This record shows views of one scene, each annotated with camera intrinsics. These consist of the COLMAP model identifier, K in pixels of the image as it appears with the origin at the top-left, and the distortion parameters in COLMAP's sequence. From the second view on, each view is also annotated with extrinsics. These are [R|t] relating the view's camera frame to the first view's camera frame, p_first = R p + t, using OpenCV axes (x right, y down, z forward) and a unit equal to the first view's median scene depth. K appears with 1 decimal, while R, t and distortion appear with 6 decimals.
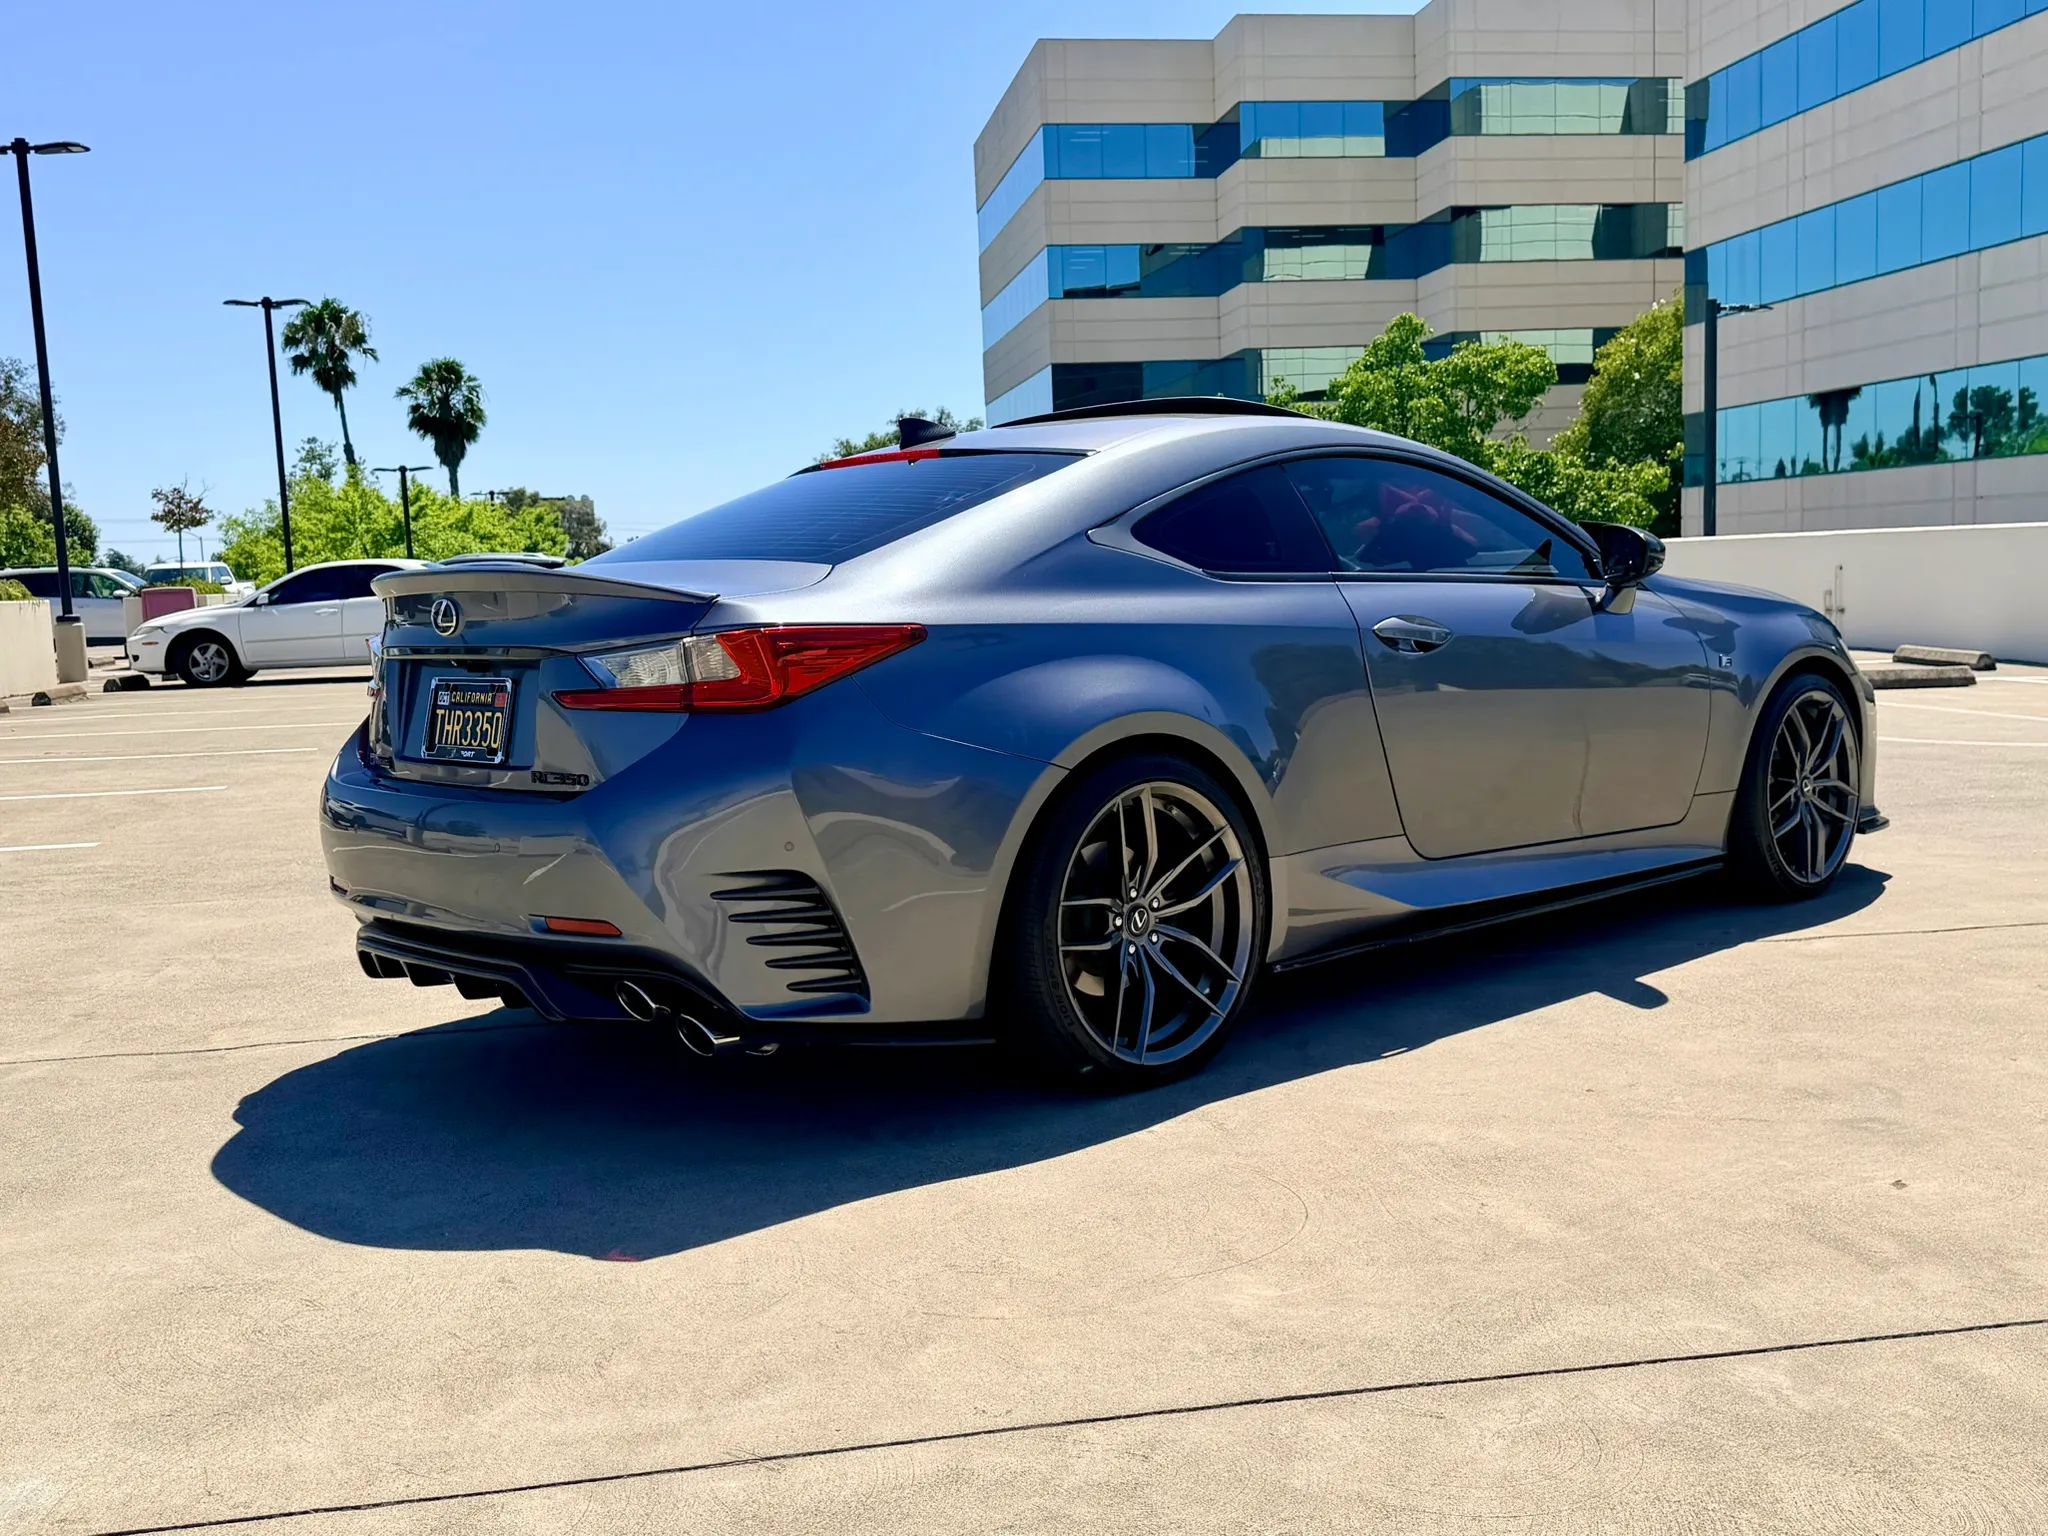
lens RADIAL K [[1925.0, 0, 1038.4], [0, 1925.0, 769.4], [0, 0, 1]] dist [0.190162, -0.398905]
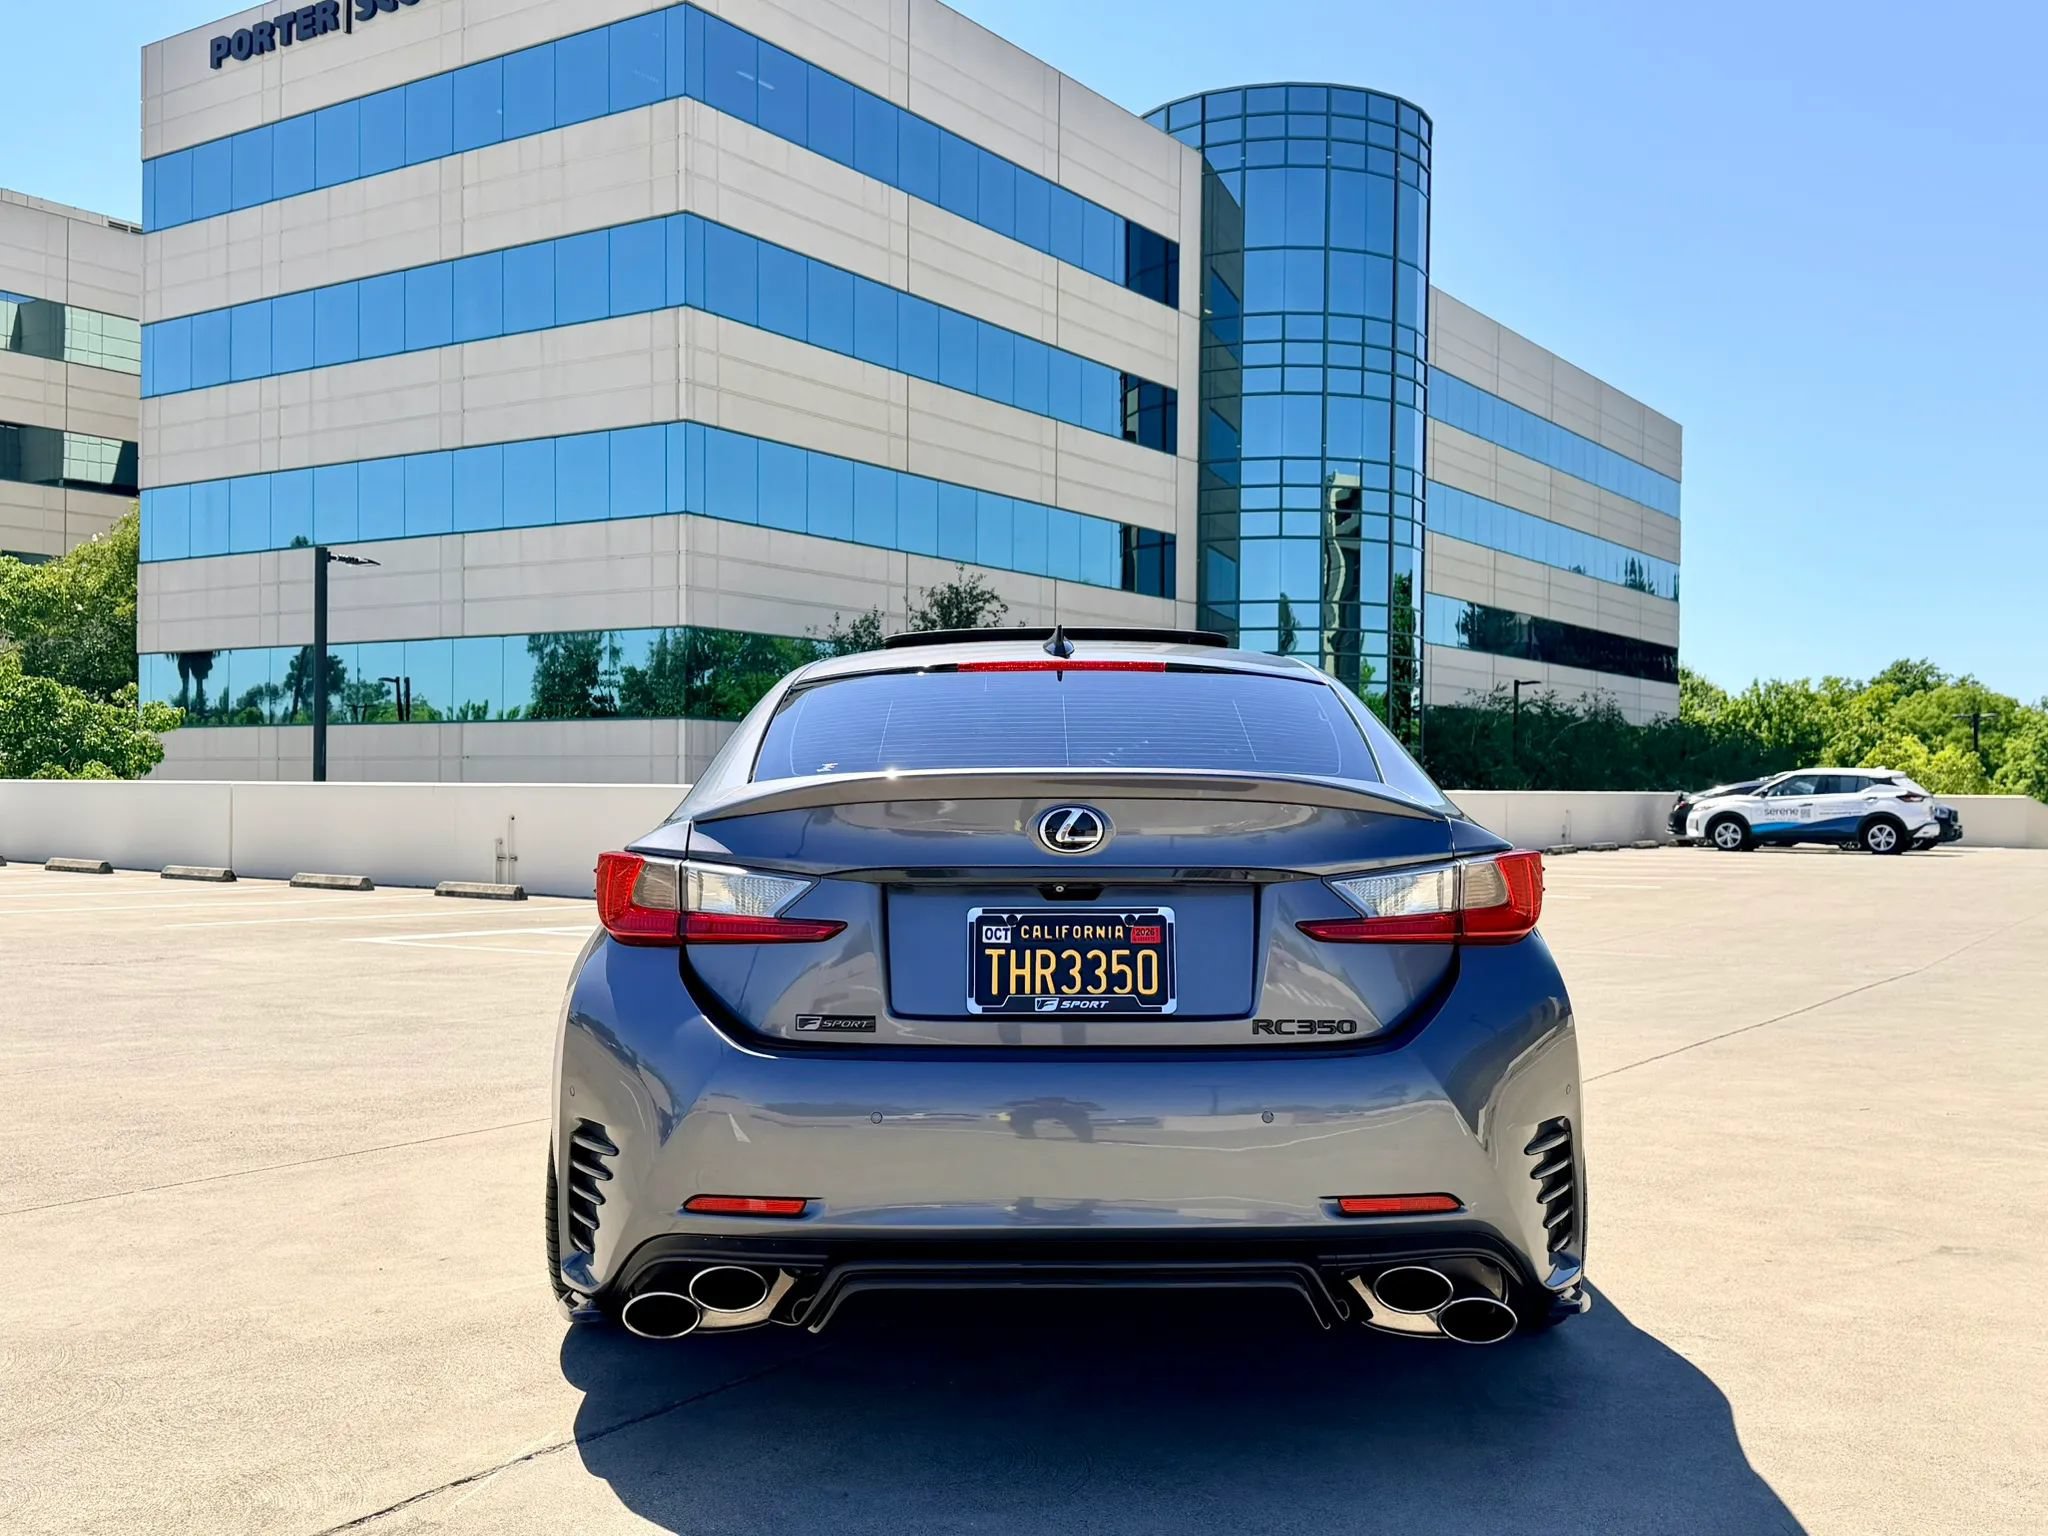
lens RADIAL K [[1918.8, 0, 1029.1], [0, 1918.8, 787.7], [0, 0, 1]] dist [0.194070, -0.408823]
pose [[0.688770, 0.044254, 0.723628, -0.790065], [0.041226, 0.994129, -0.100037, -0.016474], [-0.723807, 0.098734, 0.682902, 0.437022]]
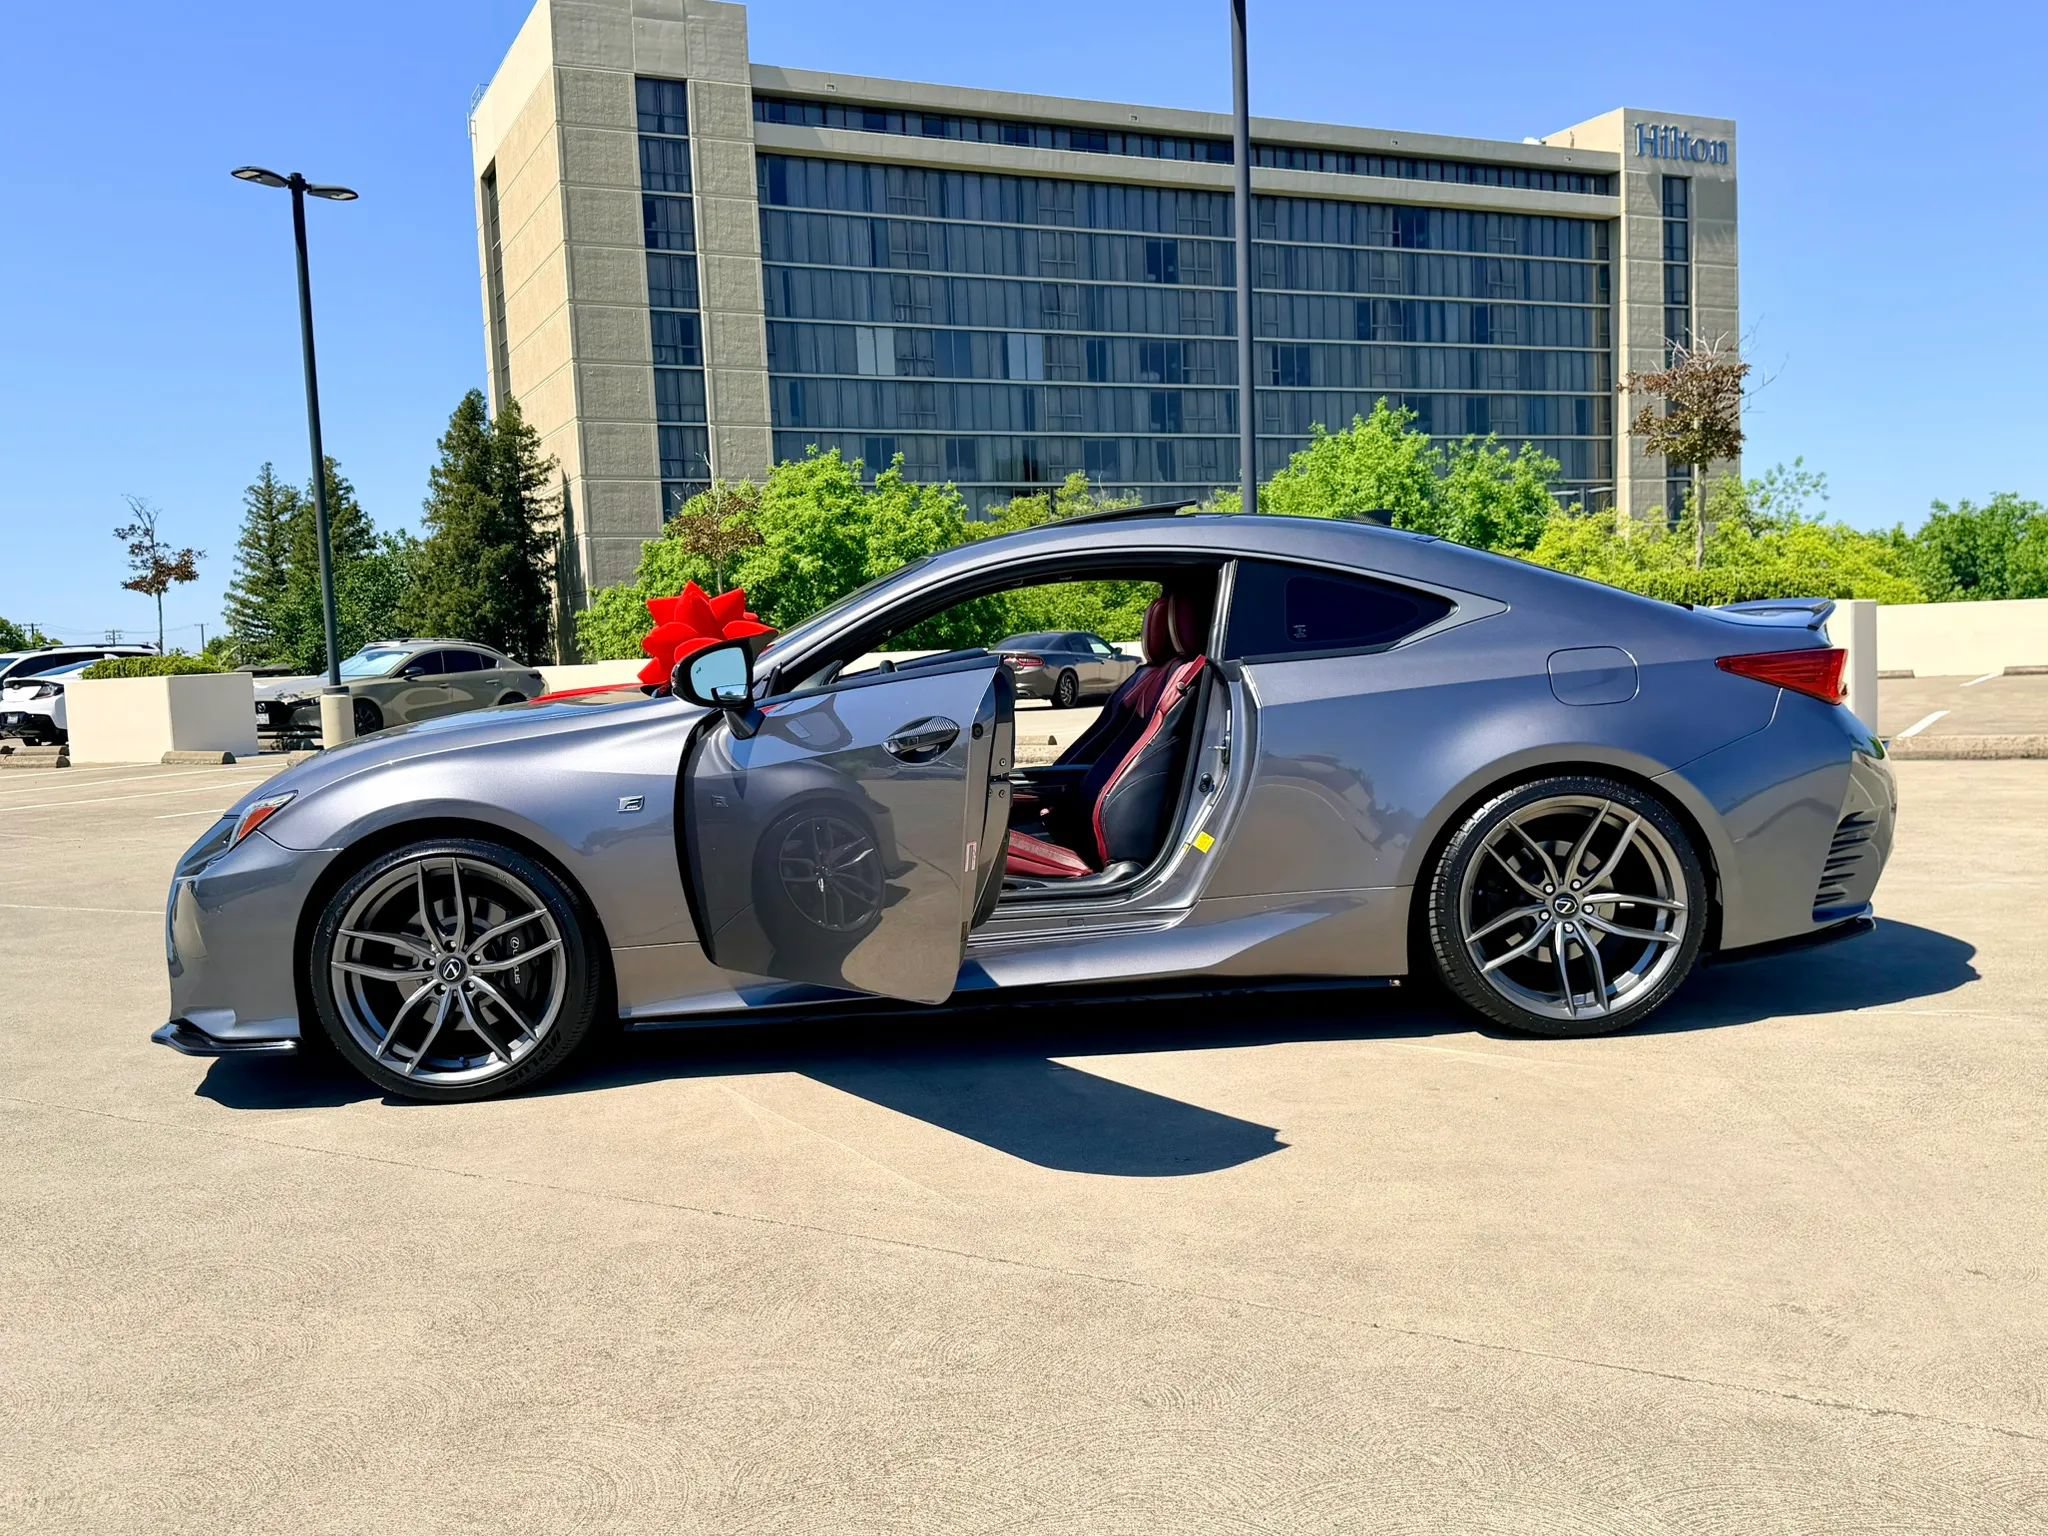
lens RADIAL K [[1766.0, 0, 1013.3], [0, 1766.0, 788.4], [0, 0, 1]] dist [0.180139, -0.386499]
pose [[-0.739574, 0.017229, 0.672854, -0.728033], [0.138711, 0.982115, 0.127318, -0.200241], [-0.658627, 0.187494, -0.728737, 2.223754]]
